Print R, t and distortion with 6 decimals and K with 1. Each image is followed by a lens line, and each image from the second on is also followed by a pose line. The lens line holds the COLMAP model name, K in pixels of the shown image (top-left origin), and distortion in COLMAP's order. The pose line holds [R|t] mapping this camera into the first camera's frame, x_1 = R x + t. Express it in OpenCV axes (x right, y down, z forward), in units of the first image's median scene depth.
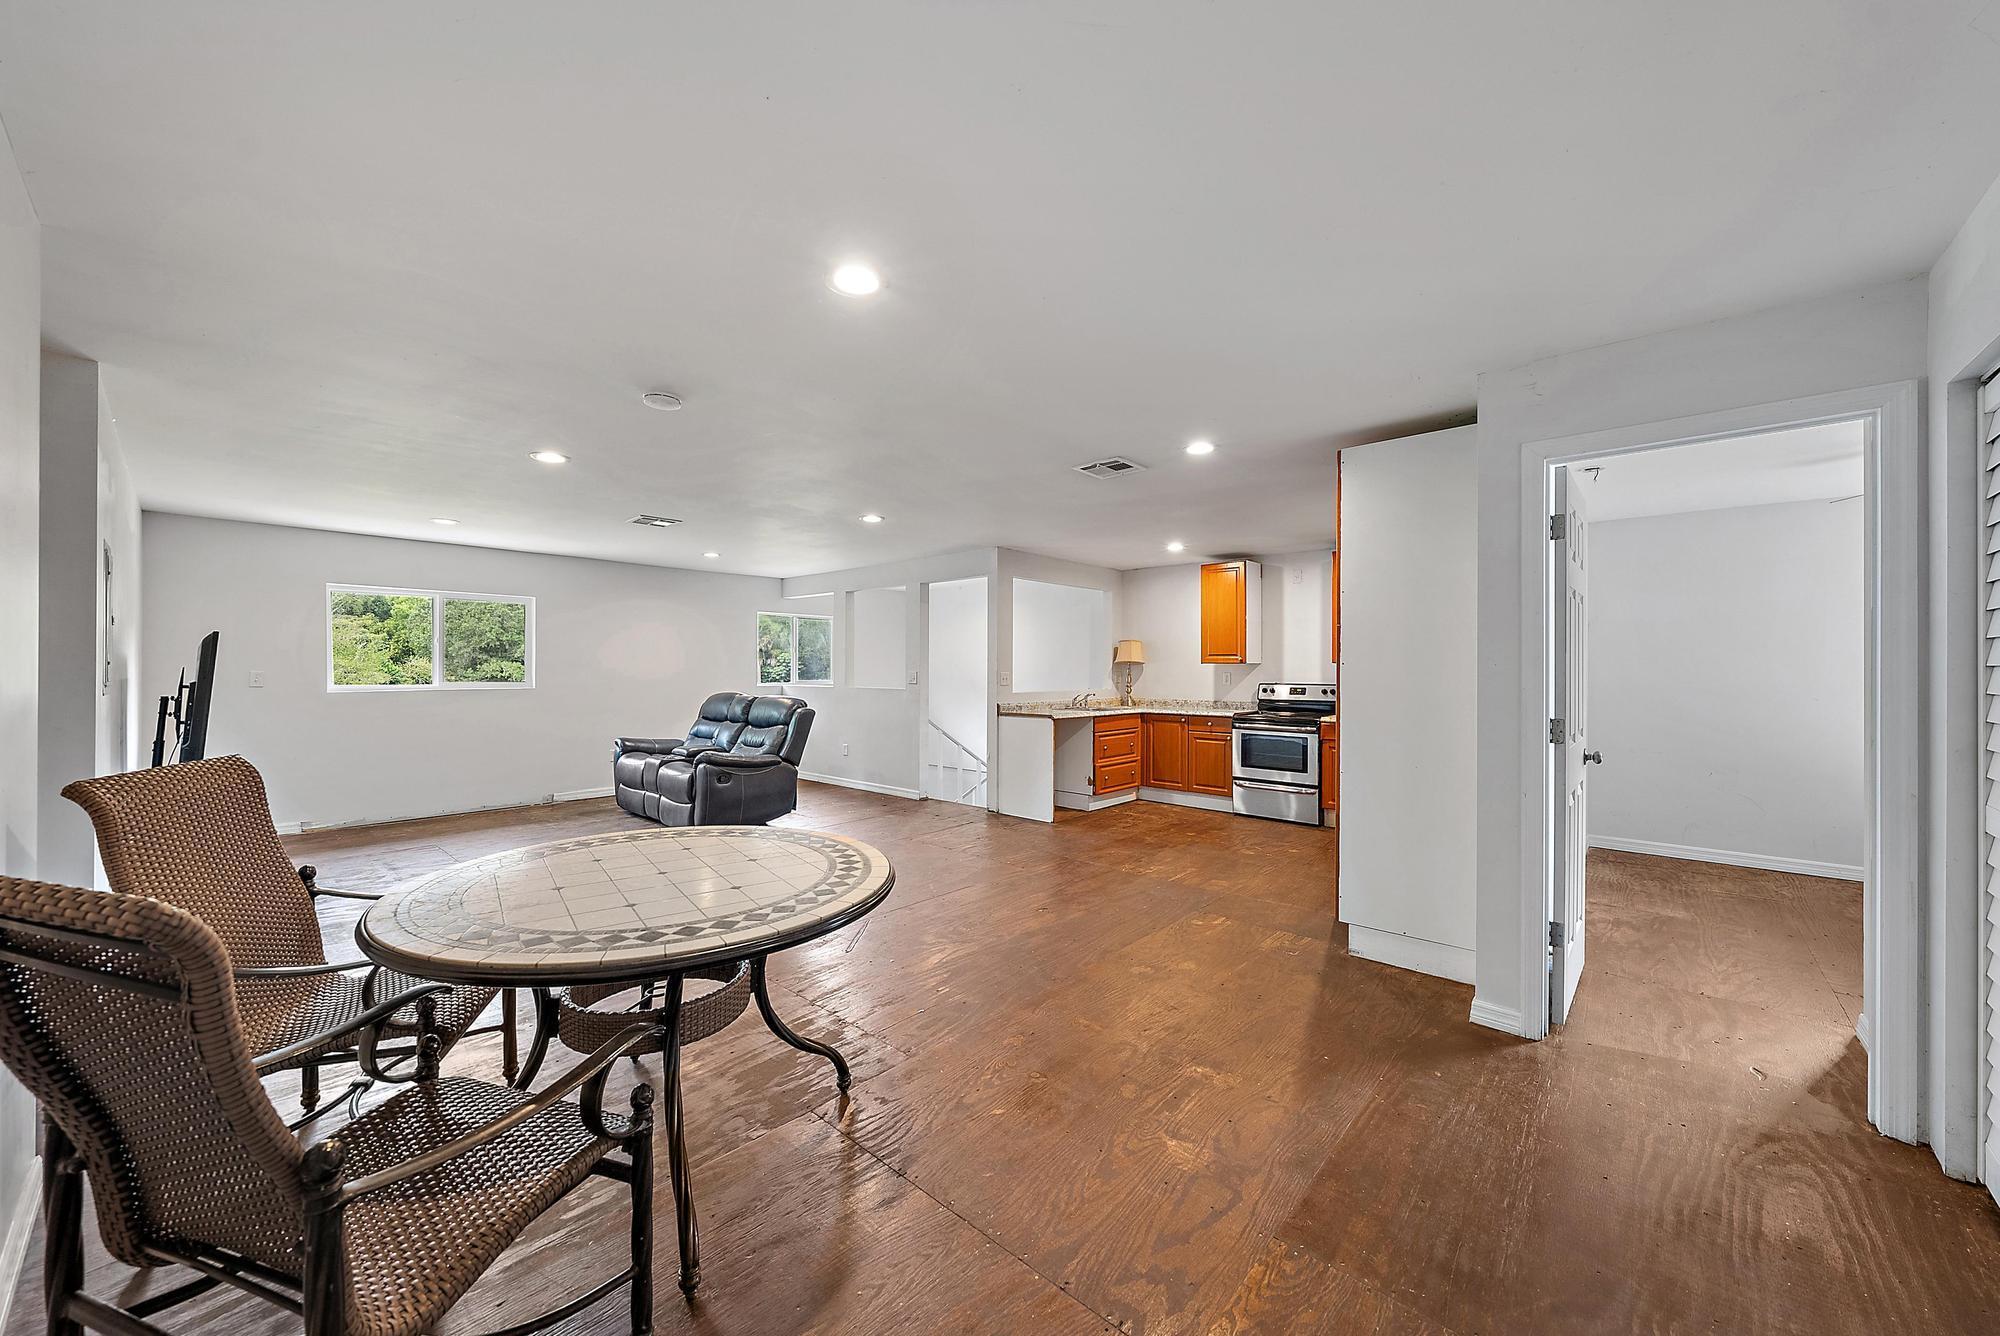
lens RADIAL K [[741.3, 0, 1000.2], [0, 741.3, 669.4], [0, 0, 1]] dist [0.000043, 0.000000]
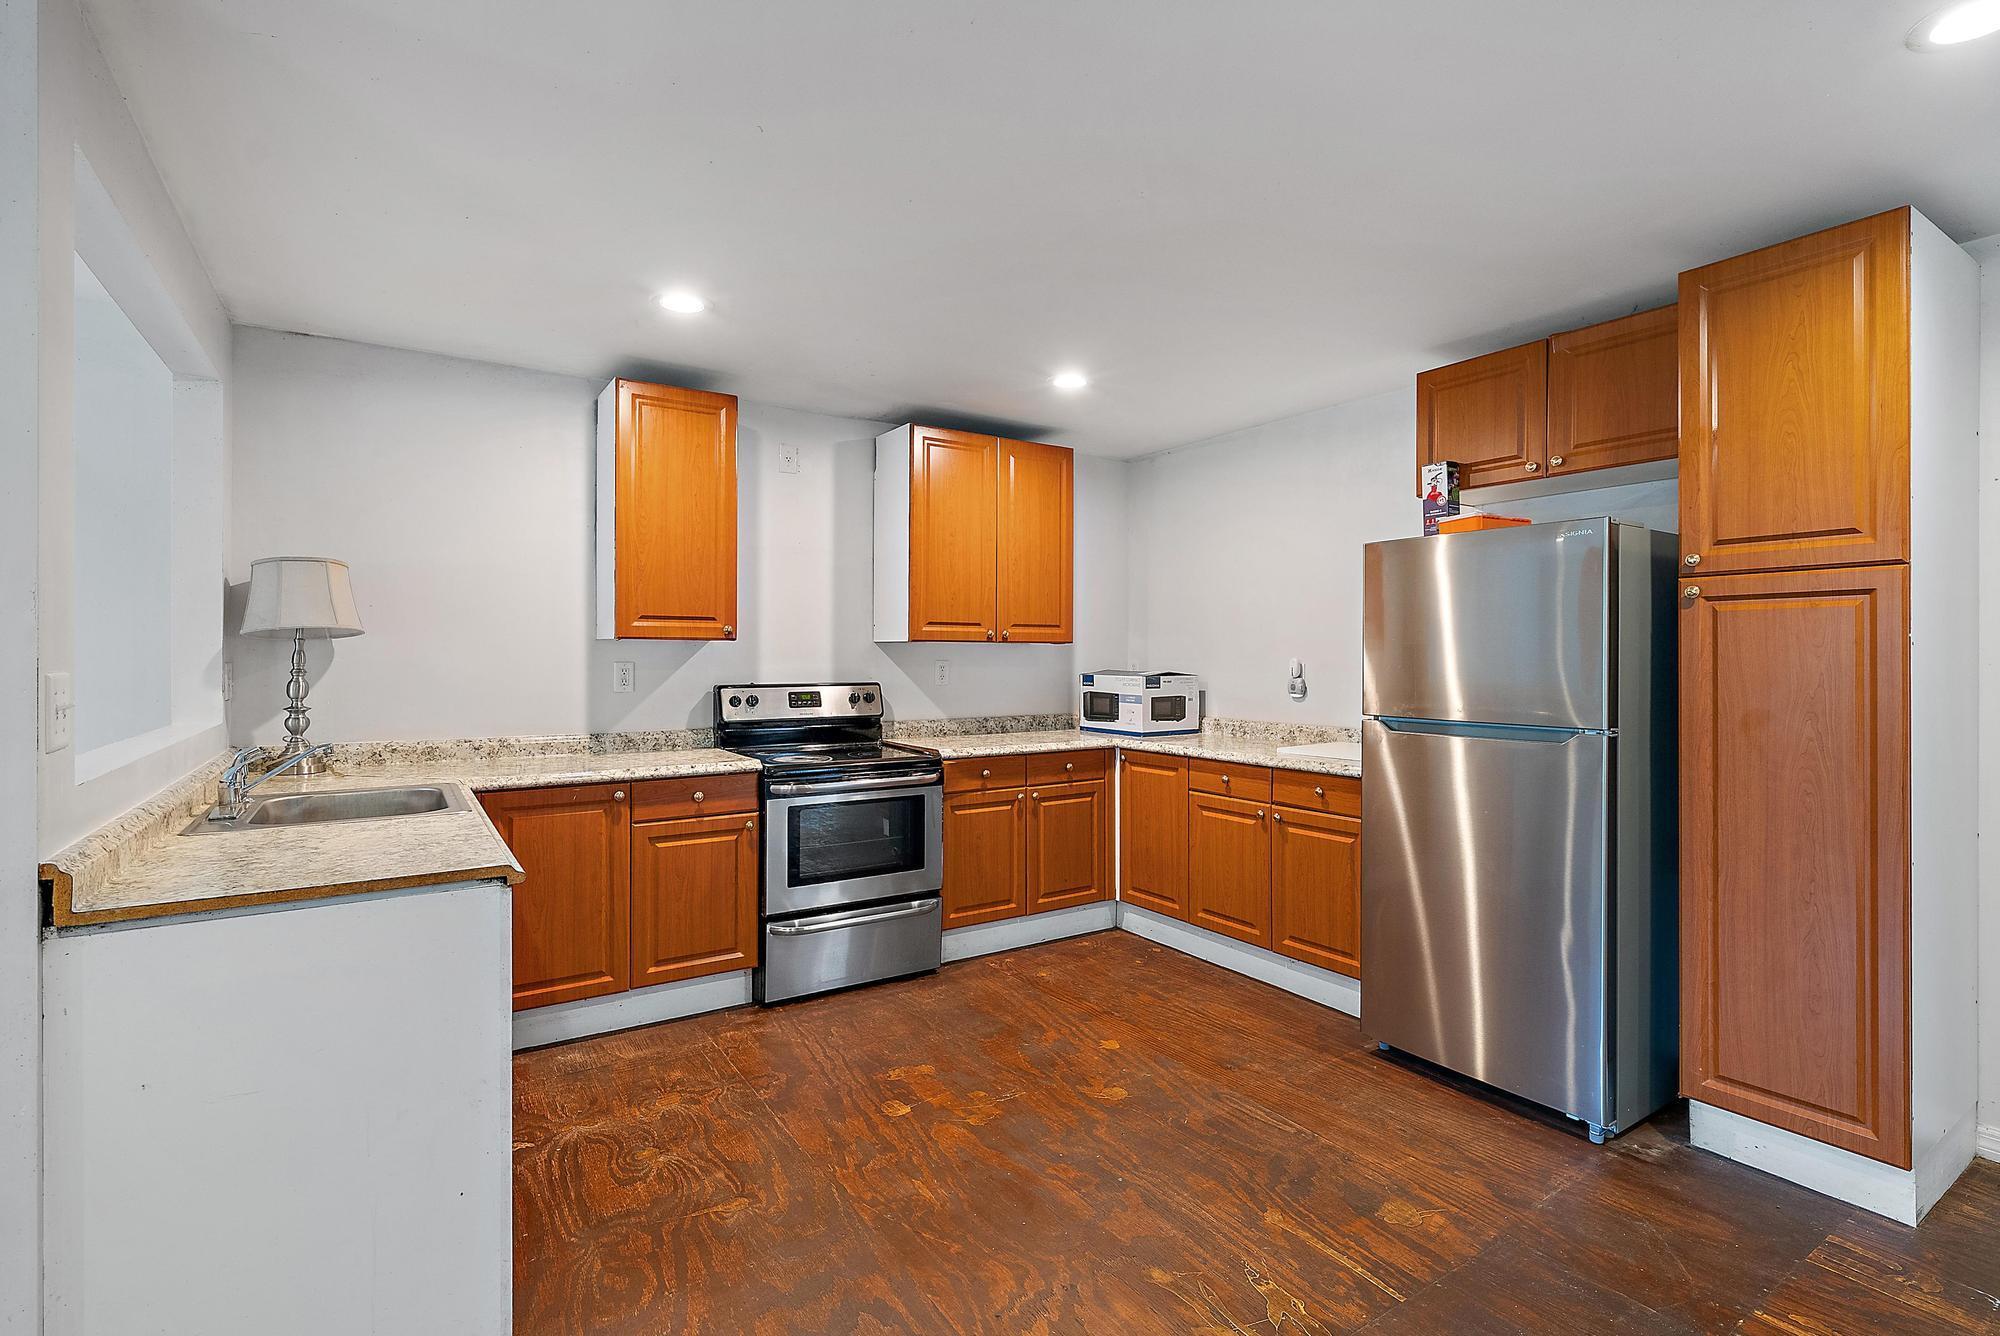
lens RADIAL K [[942.7, 0, 1001.4], [0, 942.7, 659.7], [0, 0, 1]] dist [-0.000770, 0.000021]
pose [[0.256665, -0.008102, 0.966466, -0.147718], [0.000605, 0.999966, 0.008223, -0.001068], [-0.966500, -0.001526, 0.256661, 0.710691]]
